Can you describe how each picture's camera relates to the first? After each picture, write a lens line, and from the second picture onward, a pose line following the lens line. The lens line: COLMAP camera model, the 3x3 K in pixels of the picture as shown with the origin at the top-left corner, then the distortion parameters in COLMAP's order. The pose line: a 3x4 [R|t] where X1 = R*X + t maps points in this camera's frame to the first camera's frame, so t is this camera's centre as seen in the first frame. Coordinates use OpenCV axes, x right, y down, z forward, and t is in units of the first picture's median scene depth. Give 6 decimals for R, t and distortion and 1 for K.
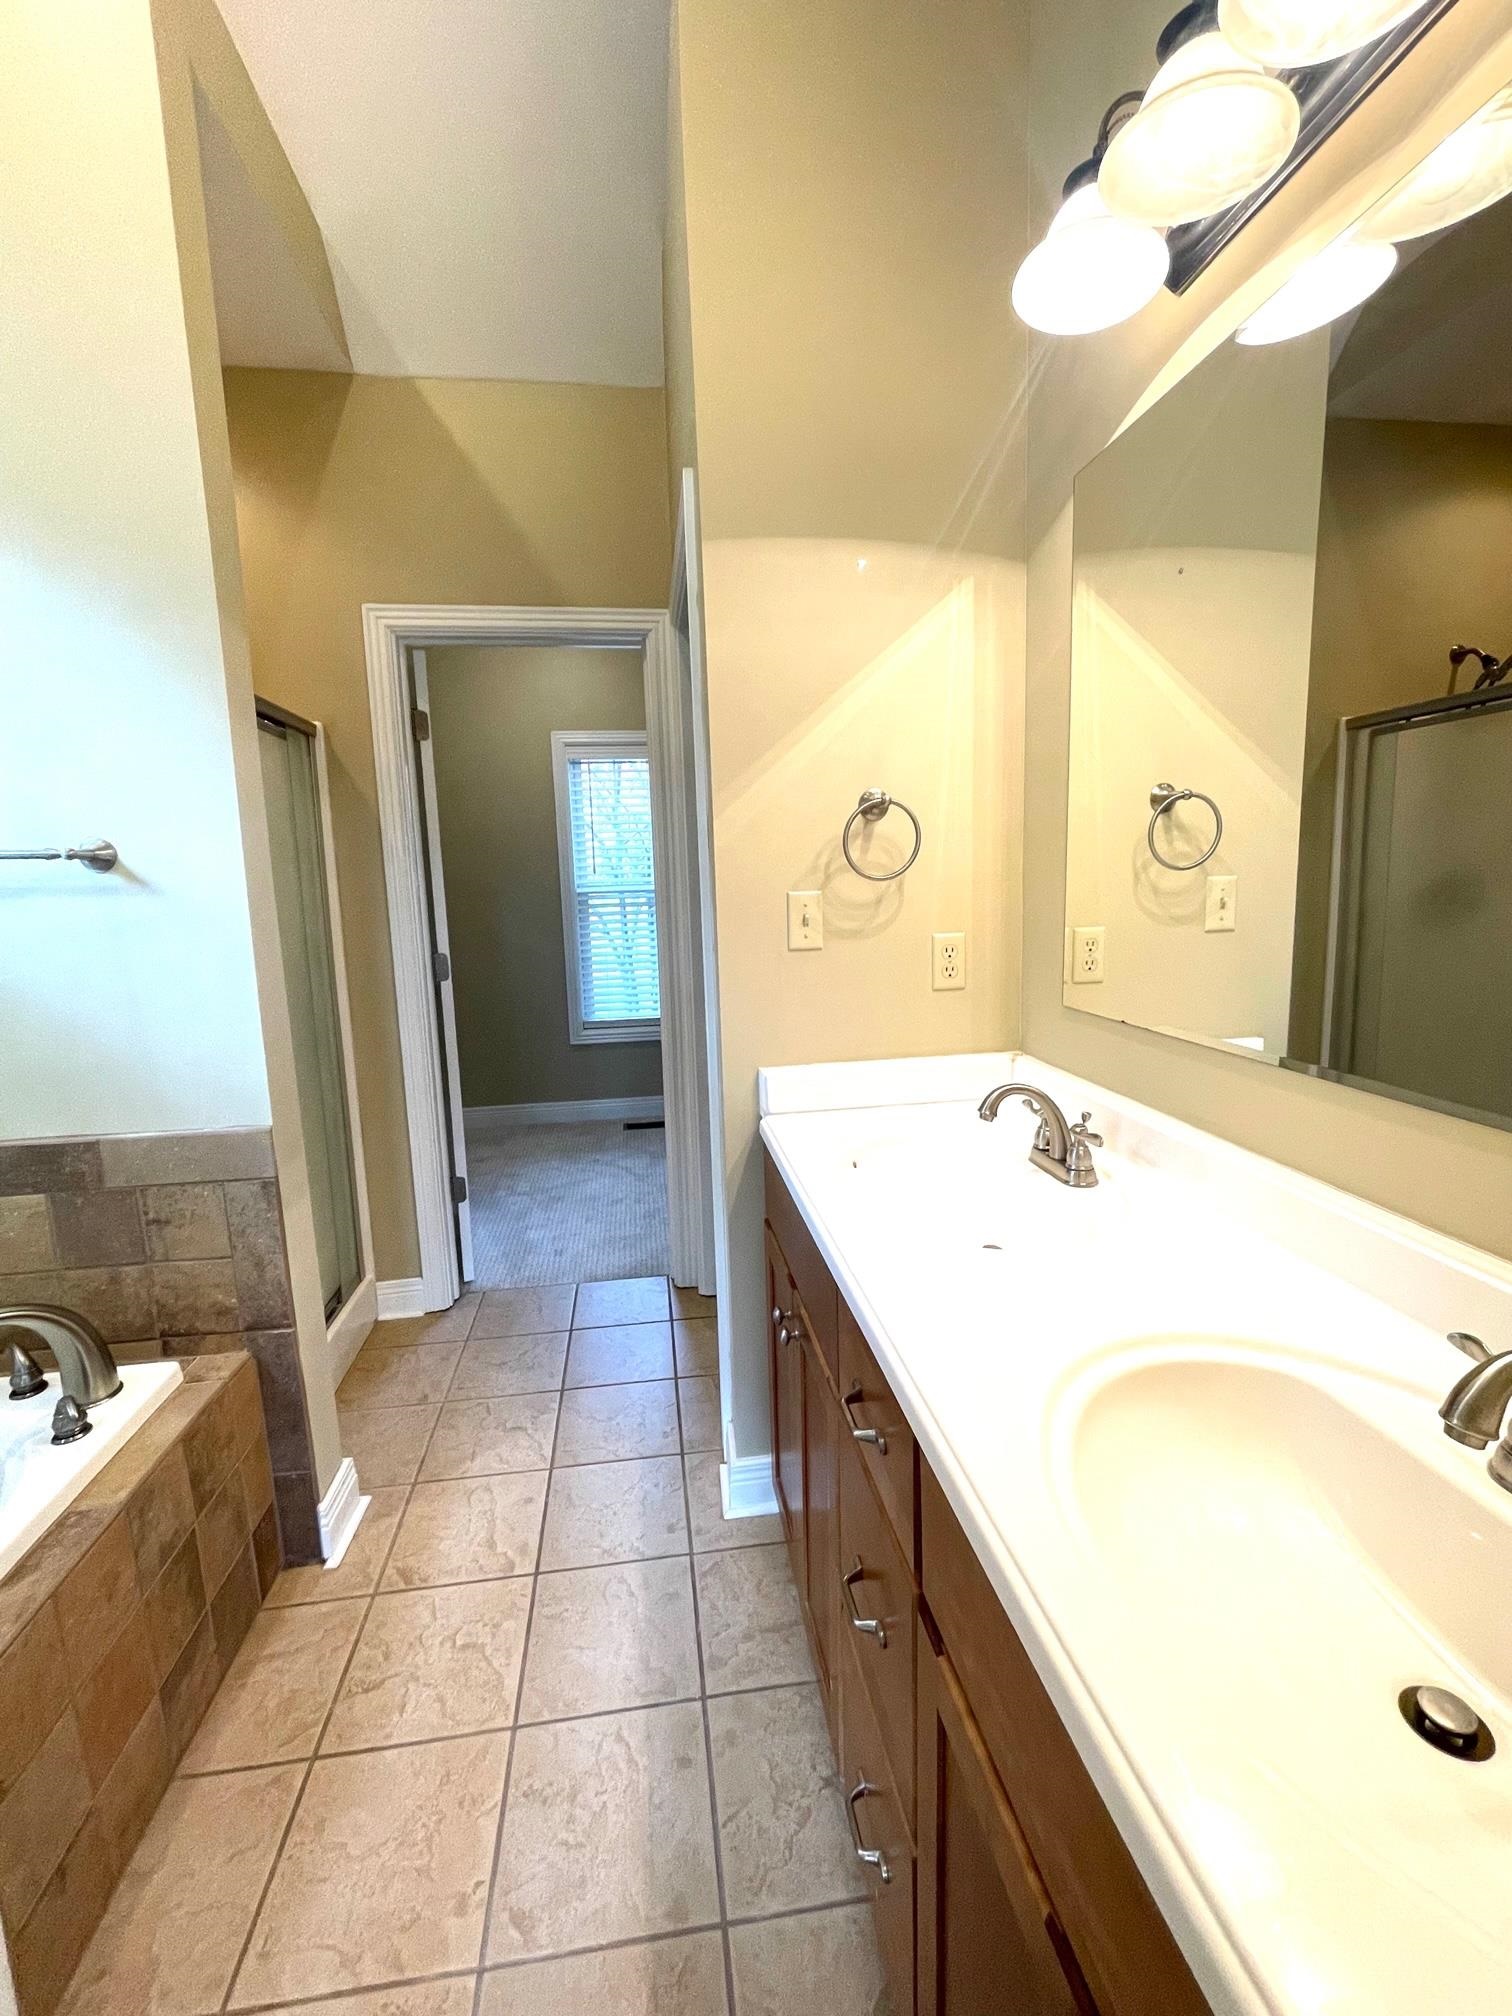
lens RADIAL K [[825.9, 0, 748.2], [0, 825.9, 996.2], [0, 0, 1]] dist [-0.002457, -0.000090]
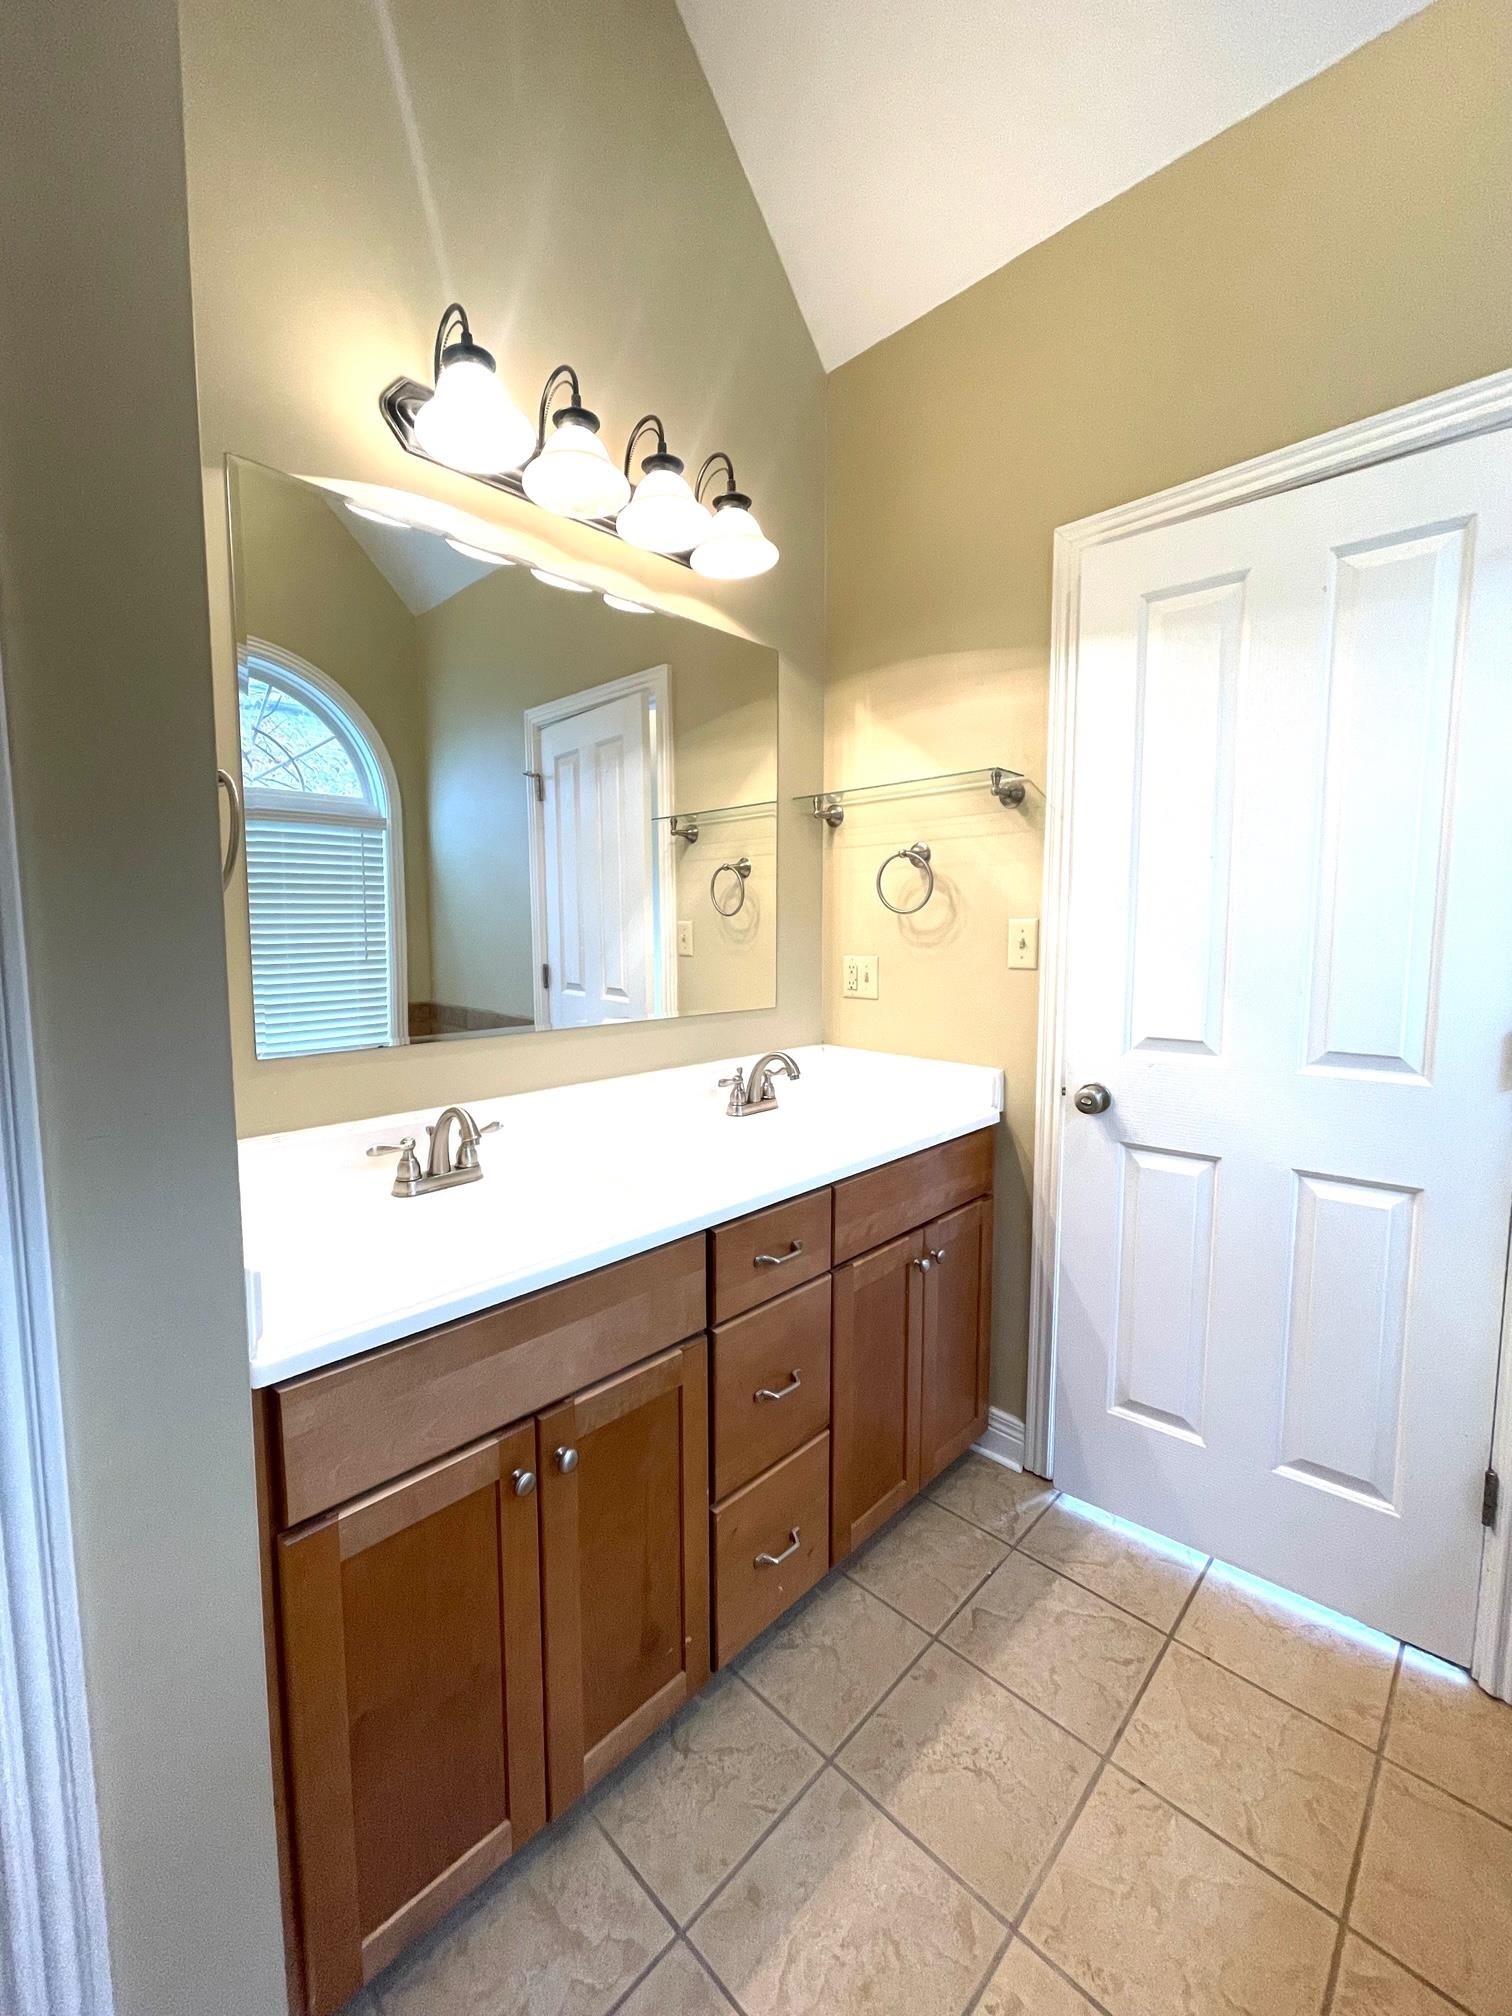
lens RADIAL K [[825.9, 0, 748.2], [0, 825.9, 996.2], [0, 0, 1]] dist [-0.002457, -0.000090]
pose [[-0.611526, -0.025578, 0.790811, -0.778854], [0.137914, 0.980732, 0.138367, -0.127229], [-0.779112, 0.193679, -0.596215, 1.416027]]
